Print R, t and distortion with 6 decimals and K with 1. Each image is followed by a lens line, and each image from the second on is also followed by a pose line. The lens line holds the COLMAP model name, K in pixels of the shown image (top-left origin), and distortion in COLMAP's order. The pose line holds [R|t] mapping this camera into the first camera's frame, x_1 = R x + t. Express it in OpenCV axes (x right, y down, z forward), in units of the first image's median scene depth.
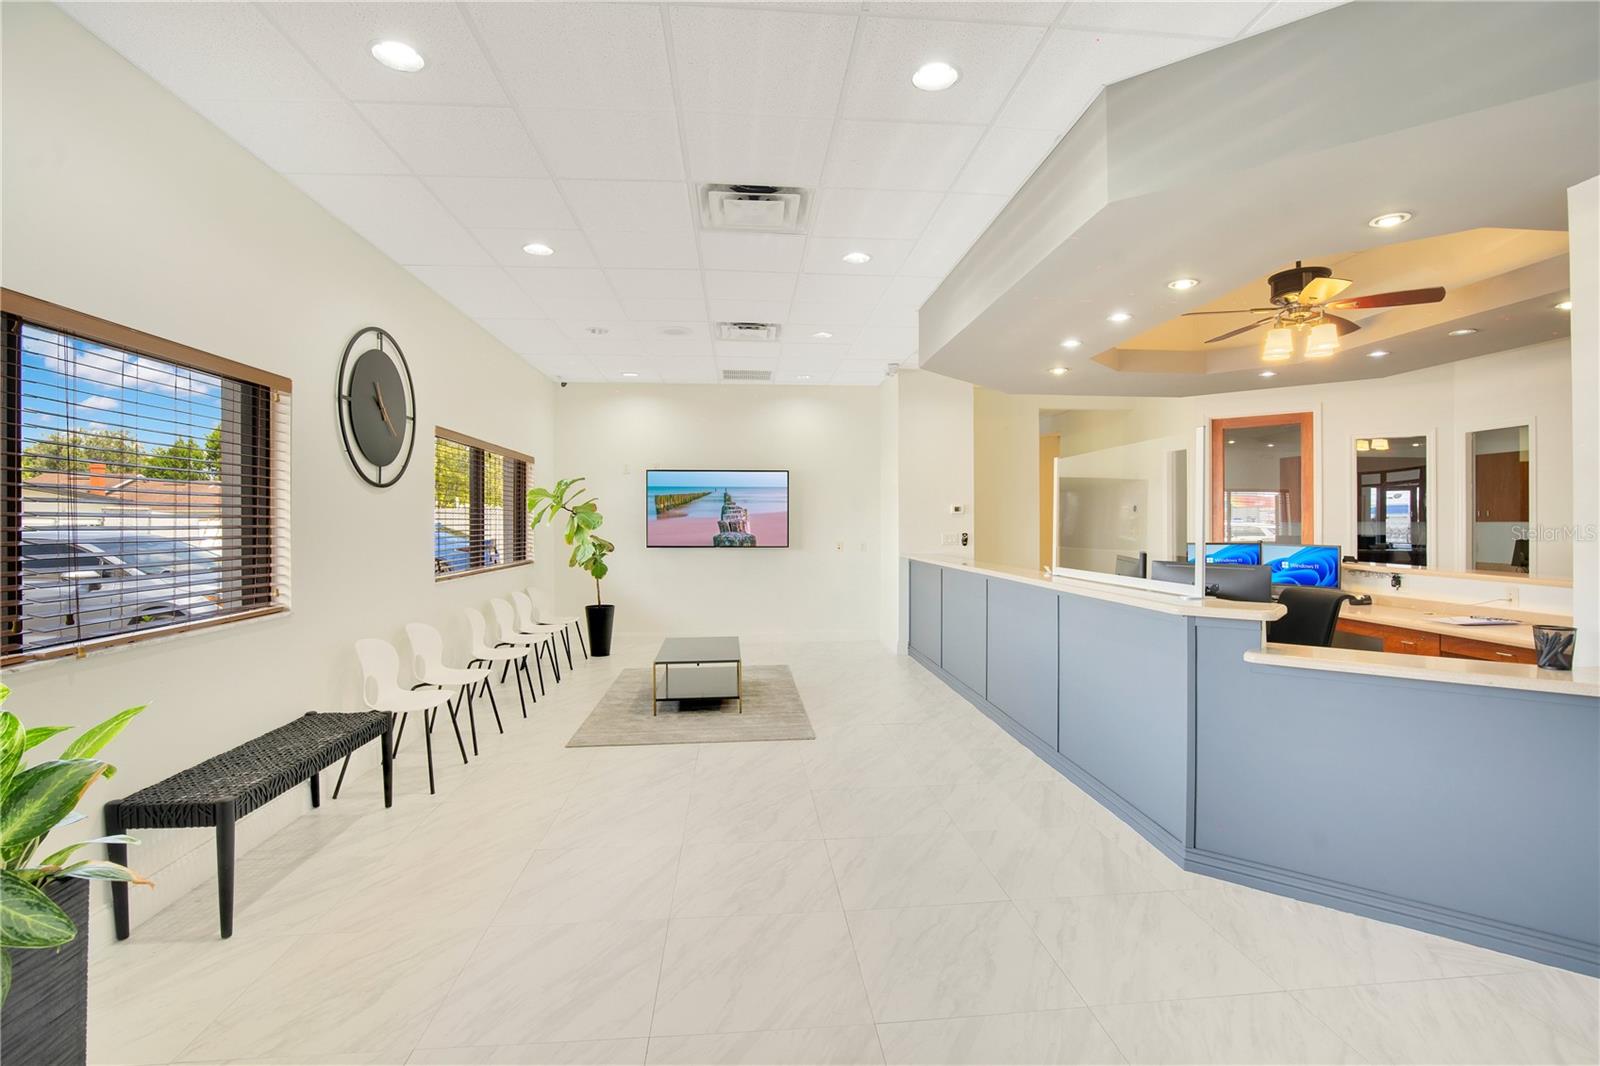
lens RADIAL K [[756.6, 0, 797.7], [0, 756.6, 530.8], [0, 0, 1]] dist [-0.028473, 0.005643]
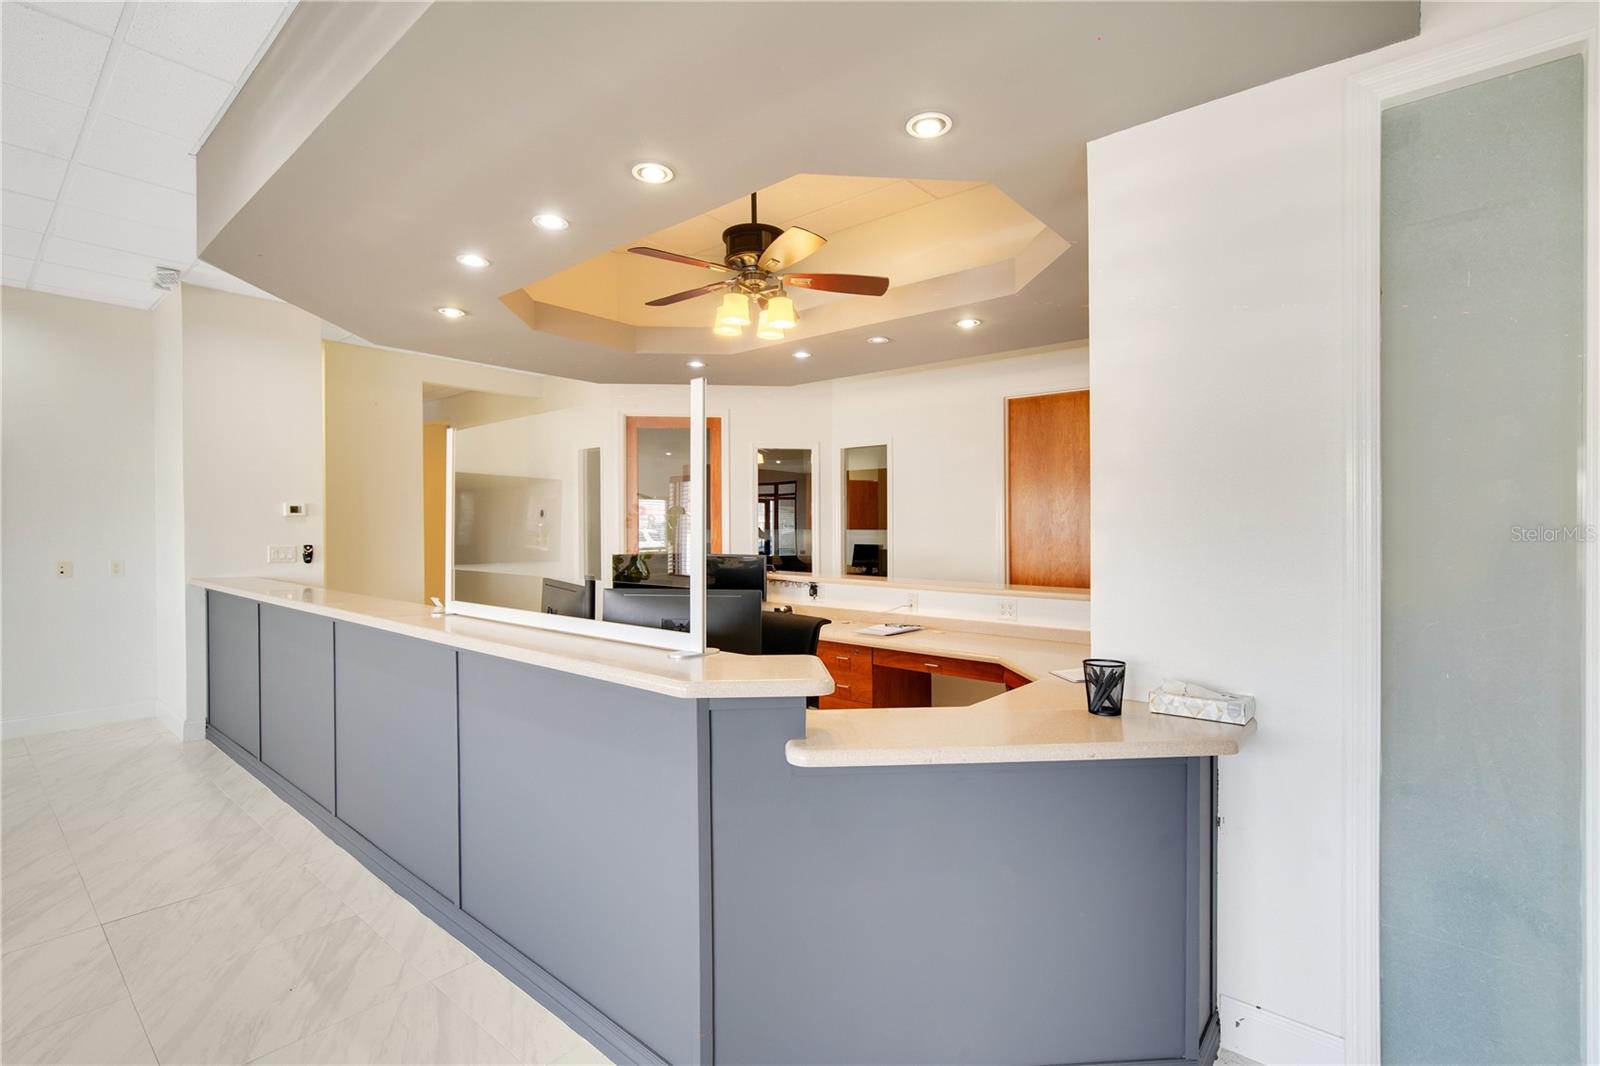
lens RADIAL K [[756.6, 0, 810.9], [0, 756.6, 540.7], [0, 0, 1]] dist [-0.028473, 0.005643]
pose [[0.707845, -0.007933, 0.706323, 0.094432], [0.004830, 0.999968, 0.006390, -0.004237], [-0.706351, -0.001111, 0.707861, 0.288037]]
